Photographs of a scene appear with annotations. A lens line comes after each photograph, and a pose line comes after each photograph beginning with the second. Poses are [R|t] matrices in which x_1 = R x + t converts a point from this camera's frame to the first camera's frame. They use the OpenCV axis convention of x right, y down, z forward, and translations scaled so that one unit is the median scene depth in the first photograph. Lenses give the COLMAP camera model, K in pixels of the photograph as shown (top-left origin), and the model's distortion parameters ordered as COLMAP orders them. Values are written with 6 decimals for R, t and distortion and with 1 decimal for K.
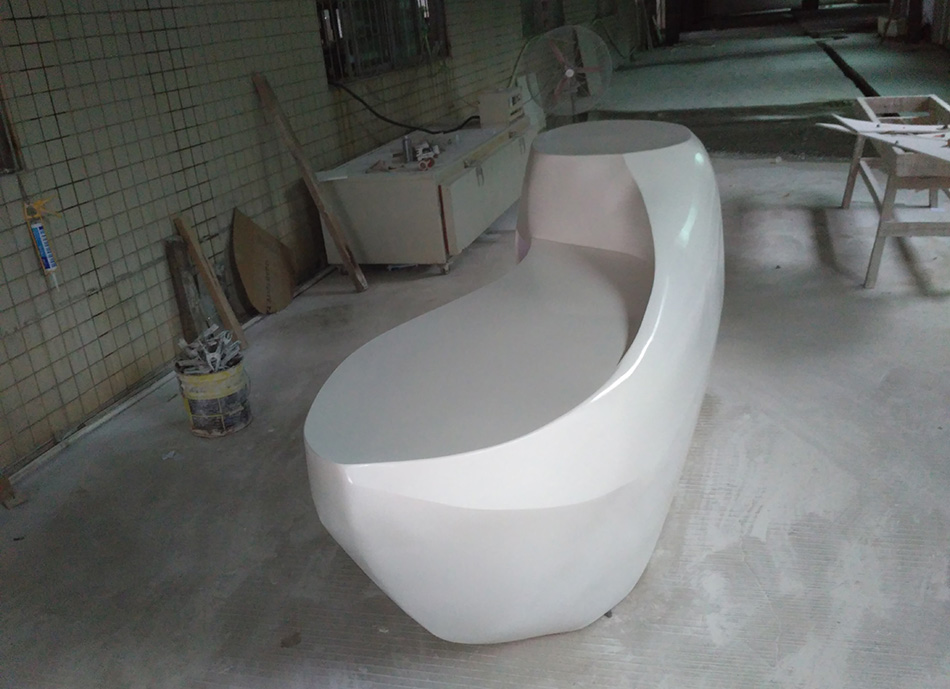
lens RADIAL K [[872.1, 0, 487.3], [0, 872.1, 373.2], [0, 0, 1]] dist [0.085181, -0.231120]
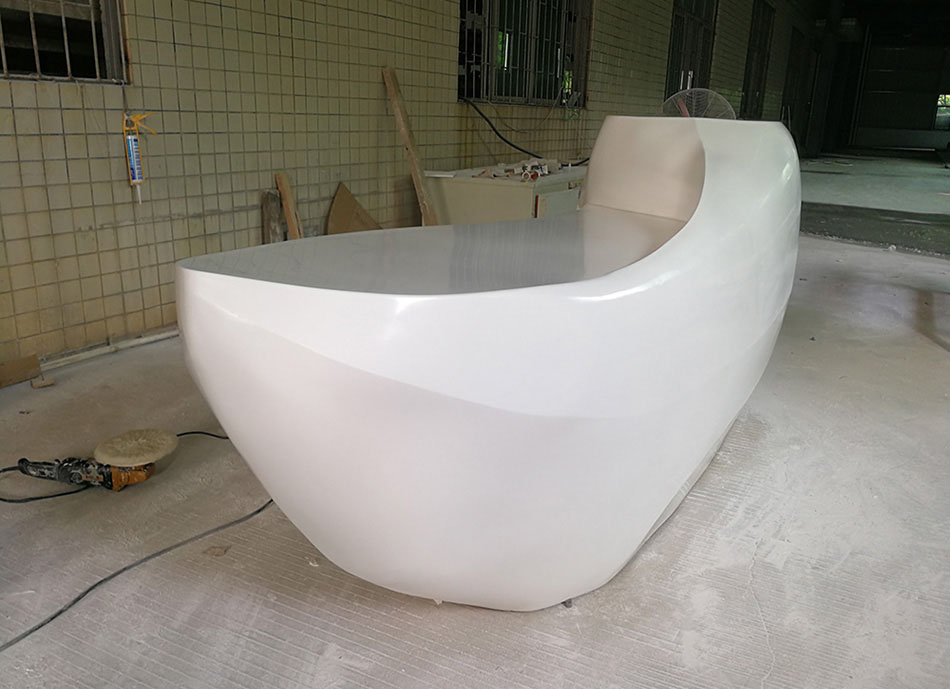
lens RADIAL K [[787.2, 0, 476.4], [0, 787.2, 359.4], [0, 0, 1]] dist [0.000996, -0.008063]
pose [[0.970357, 0.181502, -0.159577, 0.087489], [-0.194411, 0.978471, -0.069268, 0.076773], [0.143569, 0.098238, 0.984752, 0.148825]]
